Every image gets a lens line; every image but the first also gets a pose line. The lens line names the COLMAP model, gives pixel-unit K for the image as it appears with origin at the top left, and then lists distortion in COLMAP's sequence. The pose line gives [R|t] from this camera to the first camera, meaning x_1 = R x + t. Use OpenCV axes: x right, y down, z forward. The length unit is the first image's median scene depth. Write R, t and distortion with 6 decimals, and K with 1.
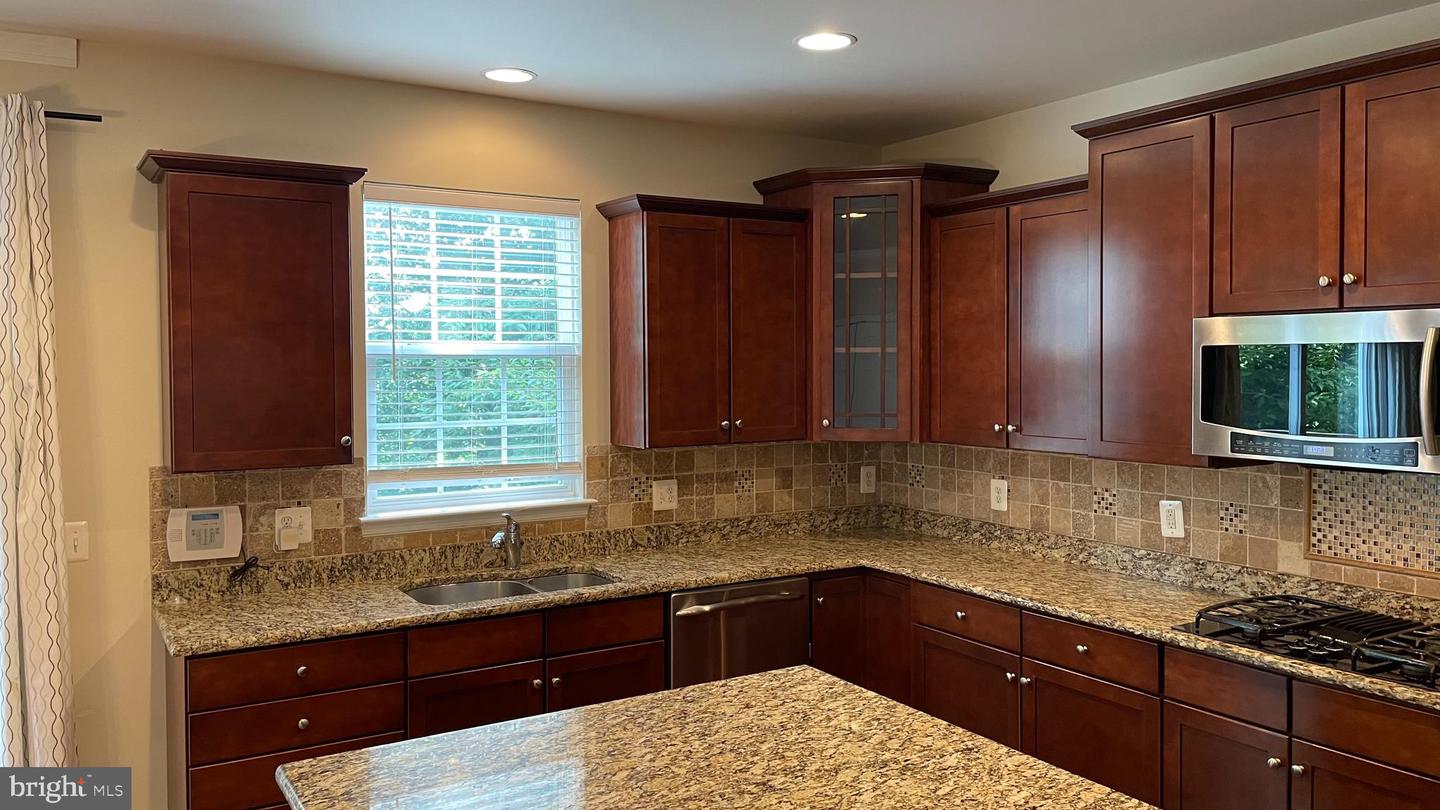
lens RADIAL K [[1084.8, 0, 725.3], [0, 1084.8, 385.5], [0, 0, 1]] dist [0.098675, -0.124258]
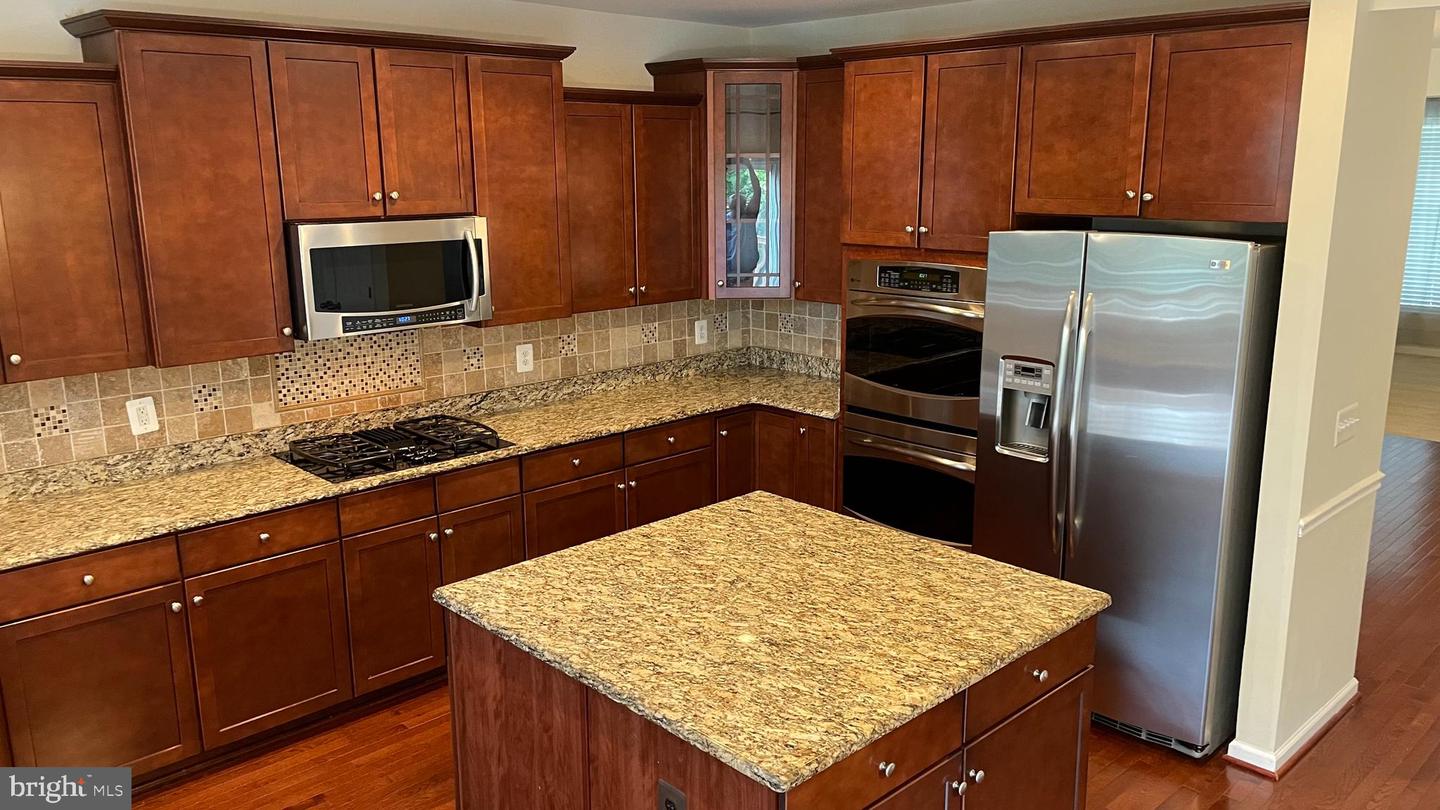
lens RADIAL K [[1082.2, 0, 713.6], [0, 1082.2, 401.1], [0, 0, 1]] dist [0.083278, -0.112976]
pose [[-0.208176, -0.206183, 0.956113, -0.735414], [0.029792, 0.975739, 0.216902, -0.106277], [-0.977637, 0.073638, -0.196983, 0.733485]]
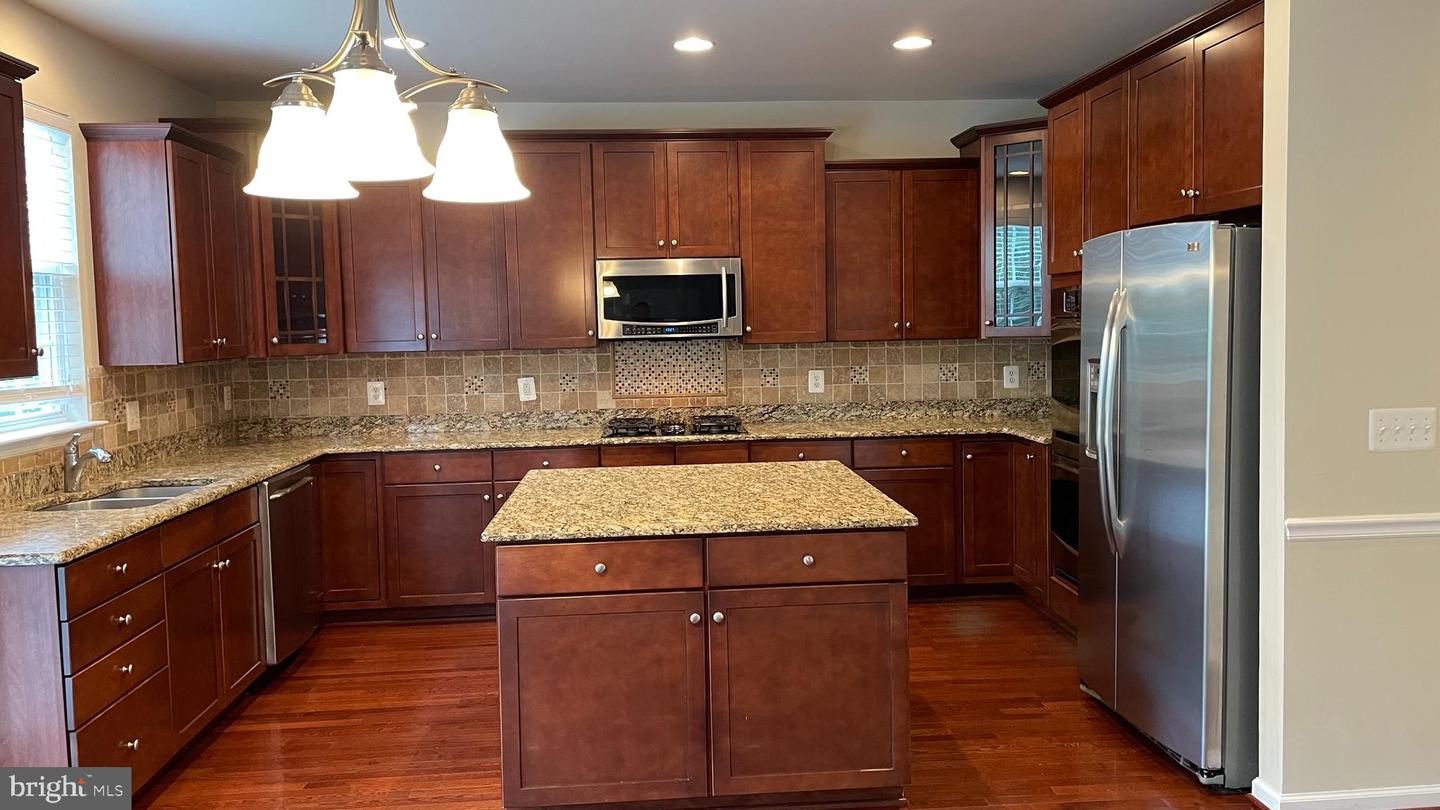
lens RADIAL K [[1084.8, 0, 725.3], [0, 1084.8, 385.5], [0, 0, 1]] dist [0.098675, -0.124258]
pose [[0.455769, -0.060121, 0.888065, -0.922614], [0.038841, 0.998109, 0.047636, 0.056440], [-0.889250, 0.012782, 0.457243, 0.031713]]
